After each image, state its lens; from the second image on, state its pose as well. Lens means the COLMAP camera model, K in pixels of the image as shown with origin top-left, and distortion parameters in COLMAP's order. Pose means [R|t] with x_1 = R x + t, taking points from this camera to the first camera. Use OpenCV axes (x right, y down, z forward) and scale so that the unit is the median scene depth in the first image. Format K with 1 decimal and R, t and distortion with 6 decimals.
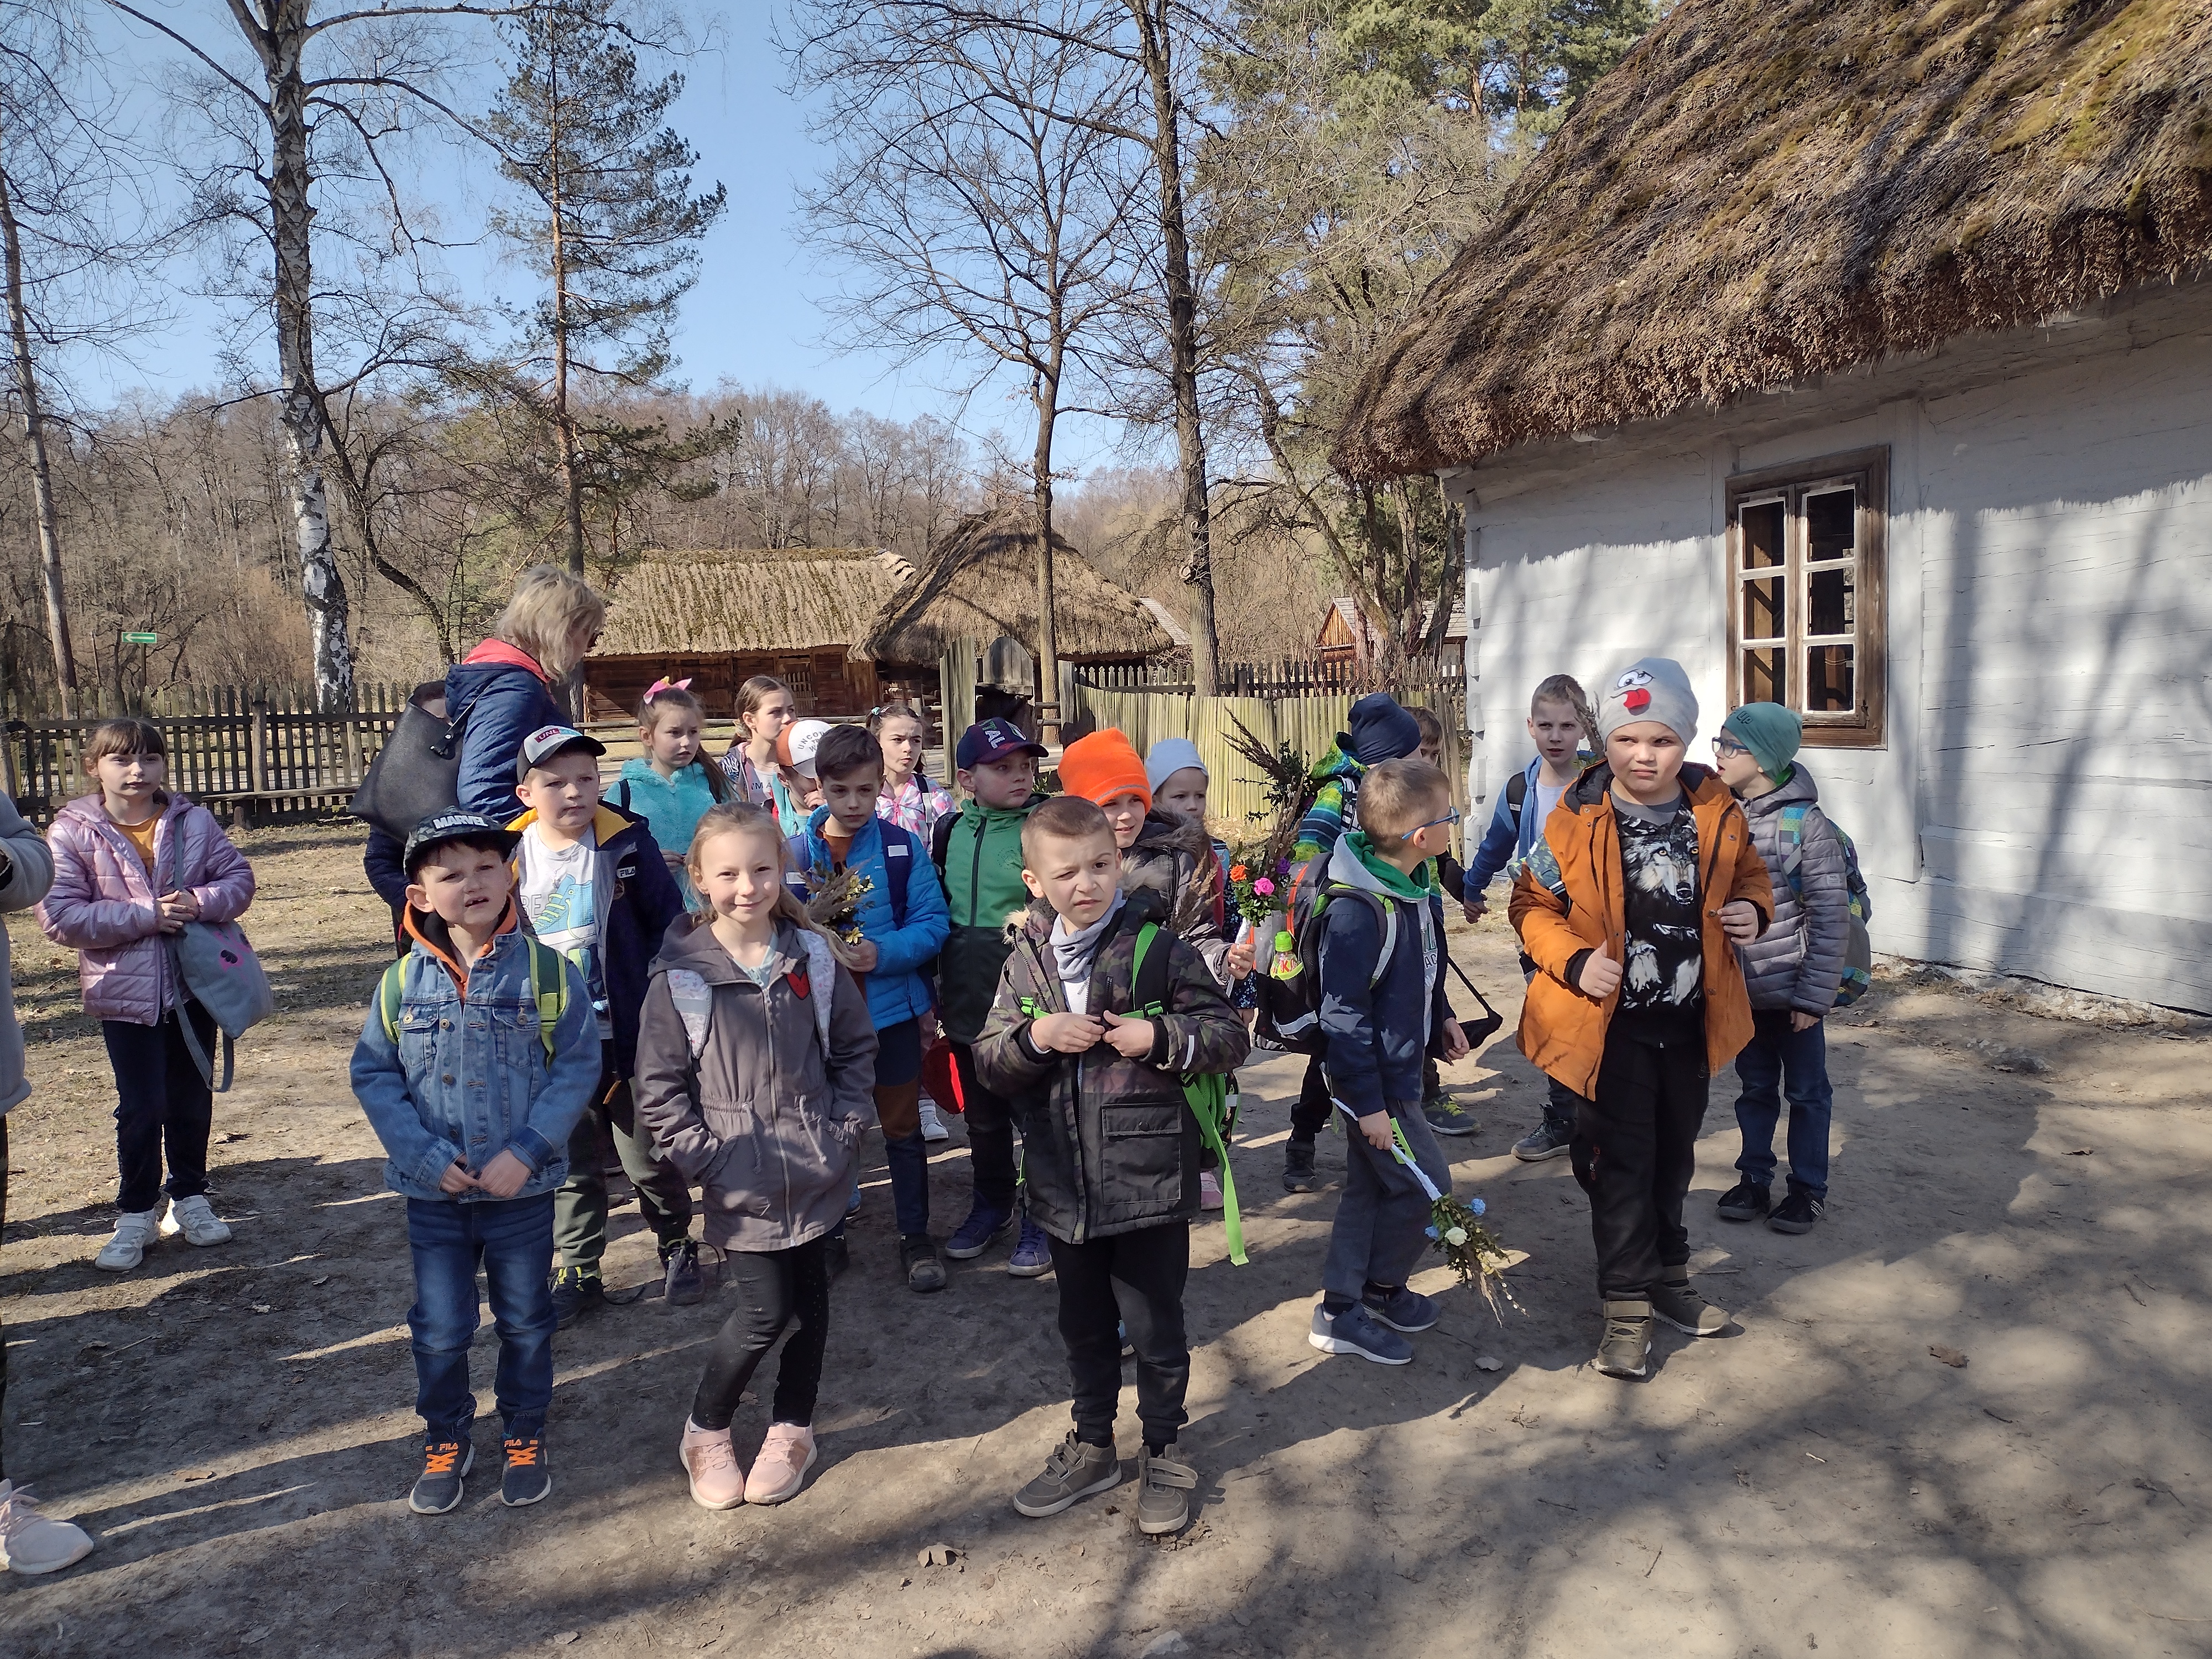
lens RADIAL K [[1633.6, 0, 1120.3], [0, 1633.6, 834.7], [0, 0, 1]] dist [0.101478, -0.124474]
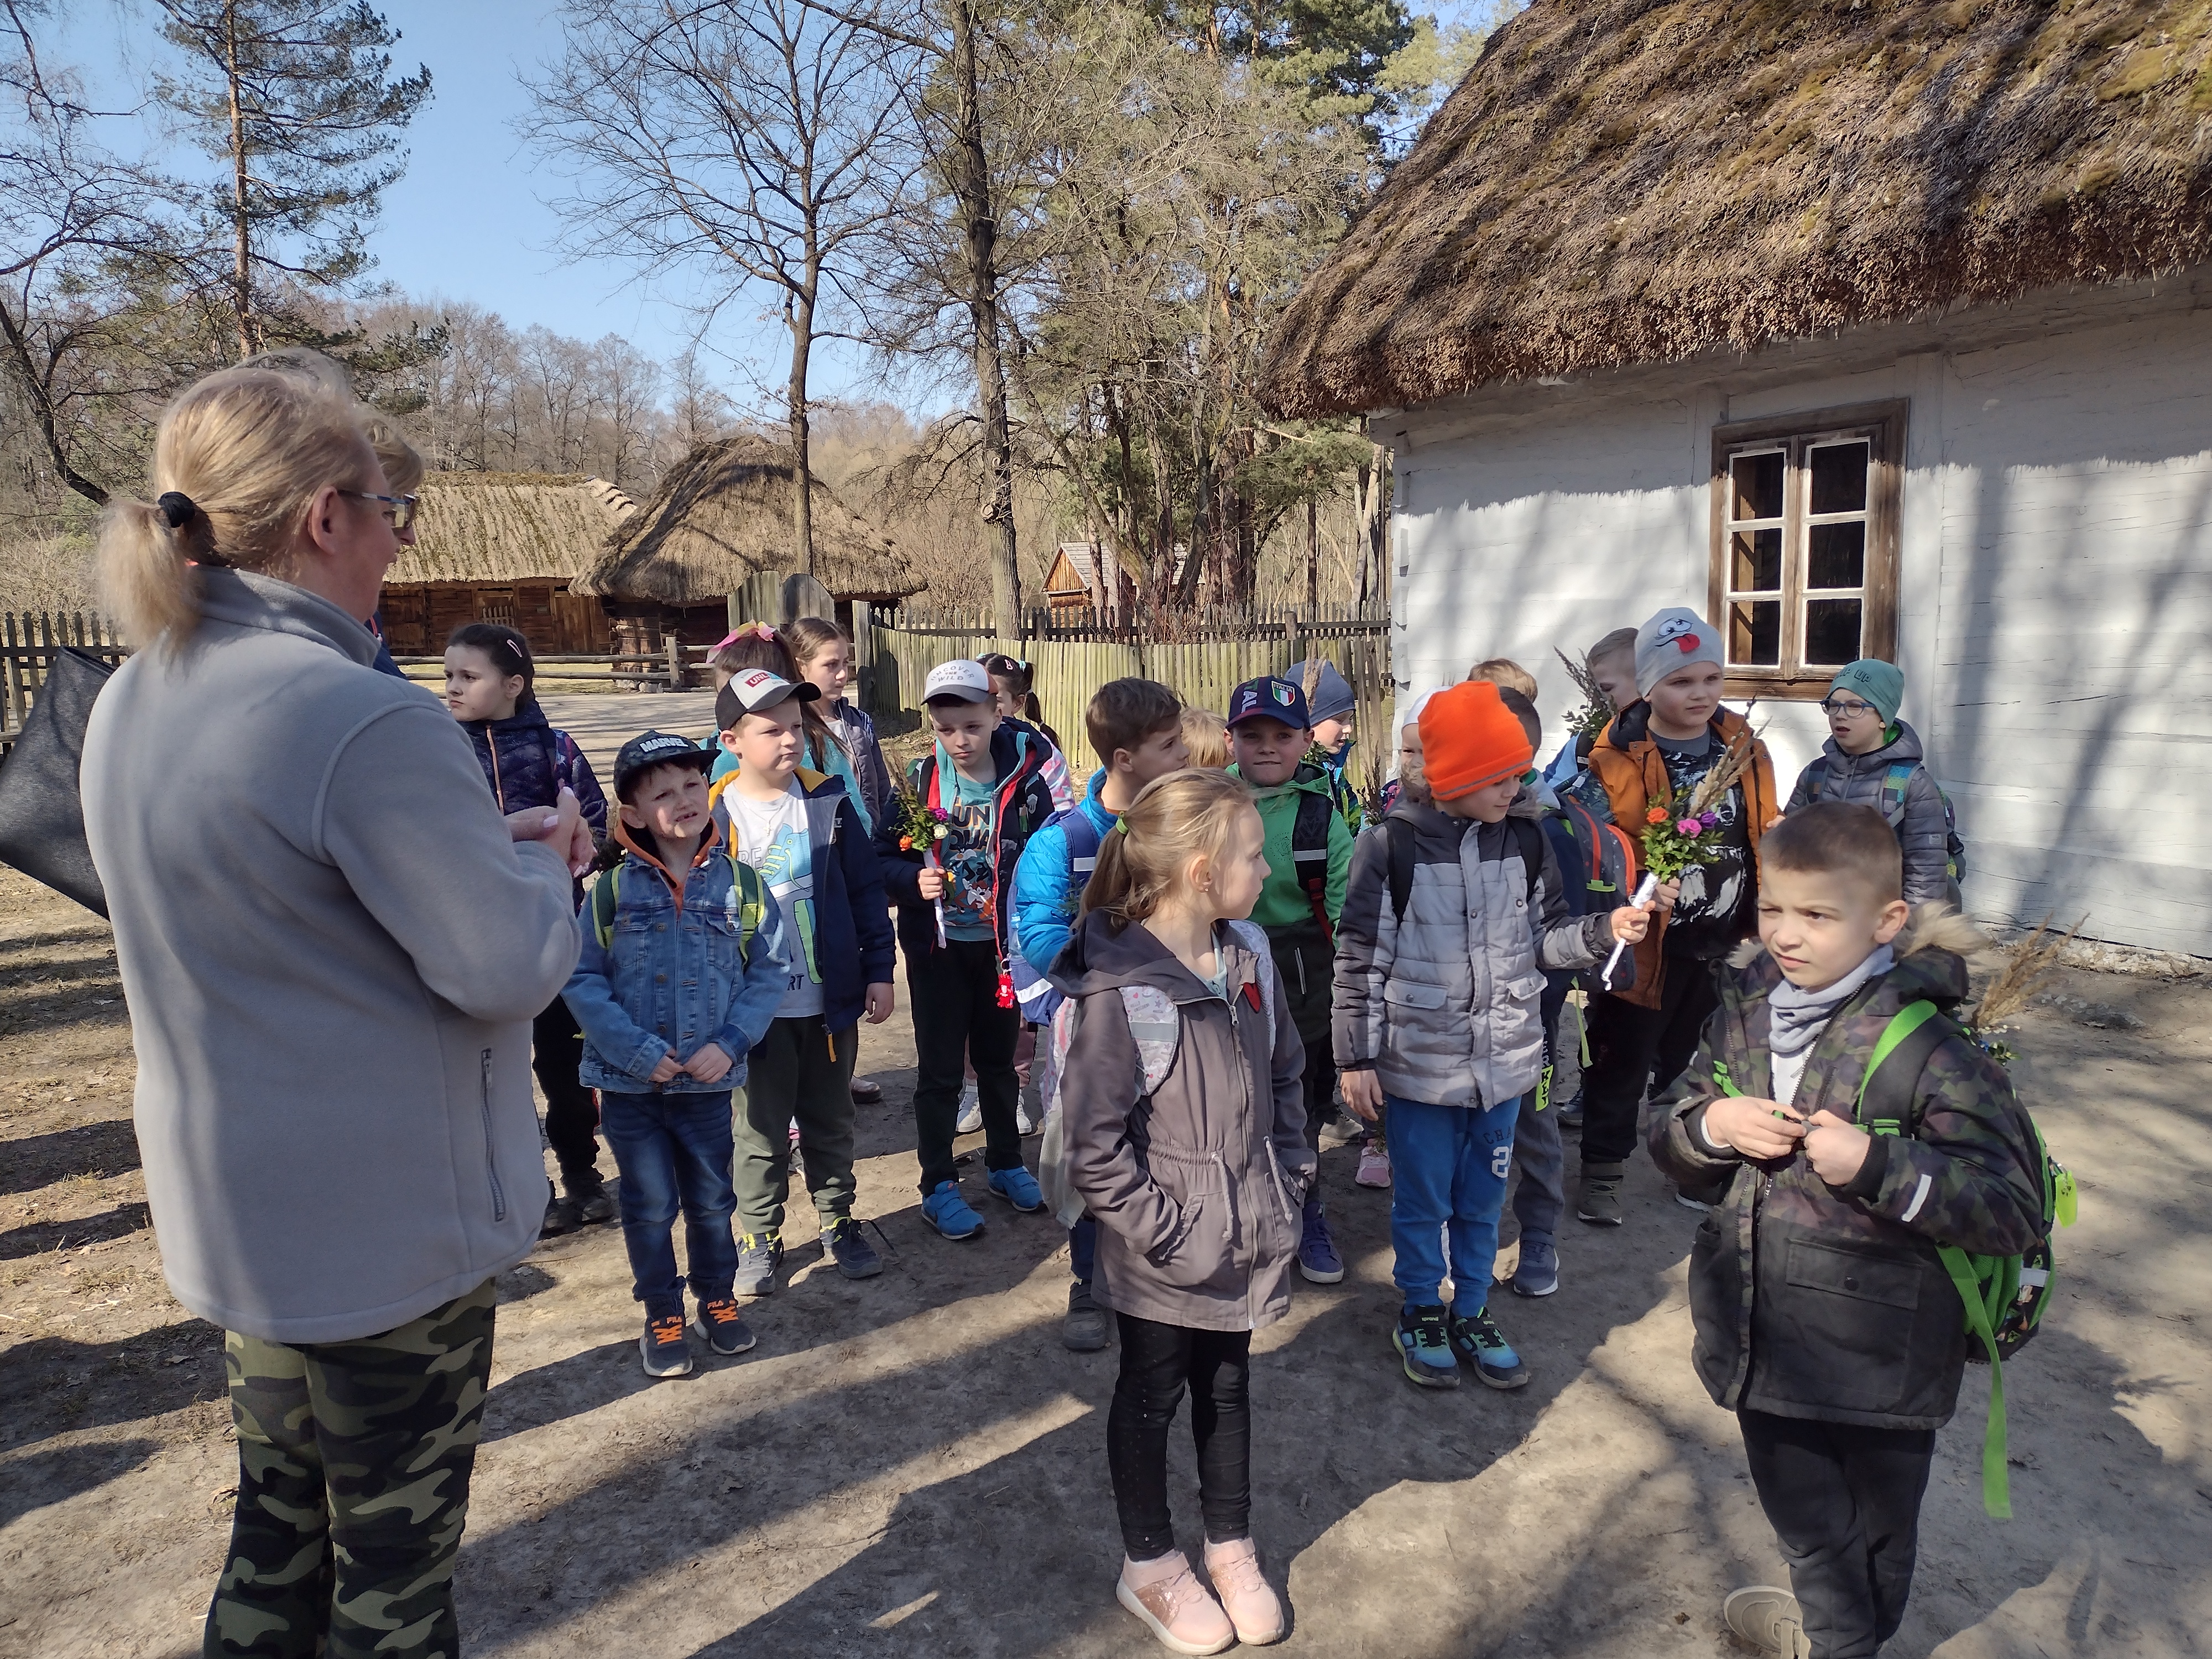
lens RADIAL K [[1633.6, 0, 1120.3], [0, 1633.6, 834.7], [0, 0, 1]] dist [0.101478, -0.124474]
pose [[0.983400, -0.008978, 0.181230, -0.138445], [0.002792, 0.999406, 0.034361, -0.006458], [-0.181431, -0.033284, 0.982840, 0.072927]]
